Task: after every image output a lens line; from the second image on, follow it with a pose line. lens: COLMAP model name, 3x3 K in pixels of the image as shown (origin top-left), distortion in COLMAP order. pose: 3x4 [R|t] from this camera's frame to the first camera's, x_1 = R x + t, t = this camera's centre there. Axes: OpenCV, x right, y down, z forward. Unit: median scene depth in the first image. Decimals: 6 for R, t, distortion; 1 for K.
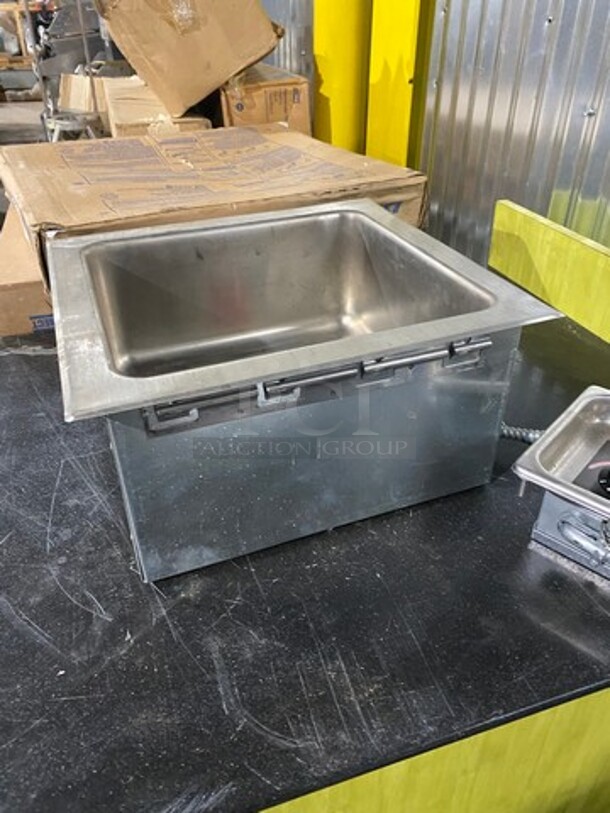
lens RADIAL K [[631.3, 0, 302.6], [0, 631.3, 407.5], [0, 0, 1]] dist [-0.020769, 0.013601]
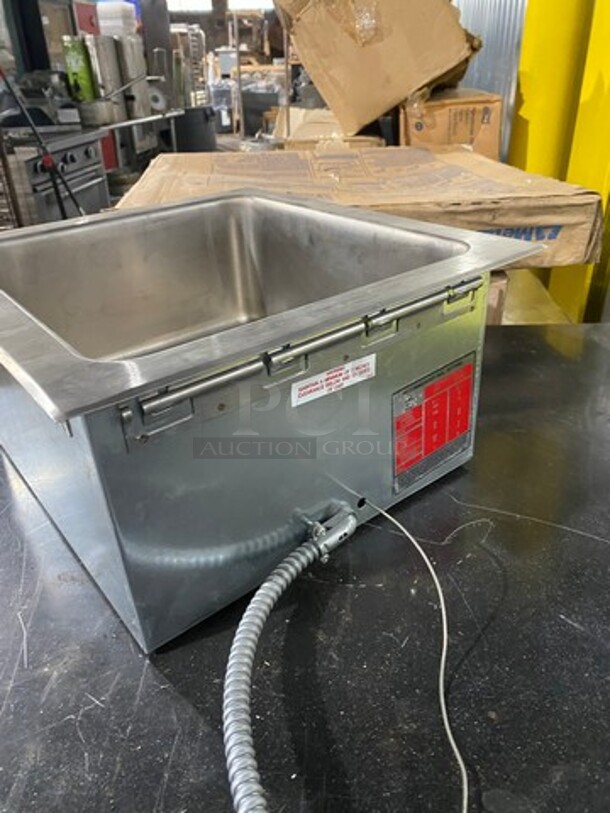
lens RADIAL K [[631.3, 0, 308.8], [0, 631.3, 406.7], [0, 0, 1]] dist [-0.020769, 0.013601]
pose [[0.931456, 0.156907, -0.328283, 0.115178], [-0.182635, 0.981966, -0.048857, -0.010453], [0.314697, 0.105464, 0.943315, 0.146096]]
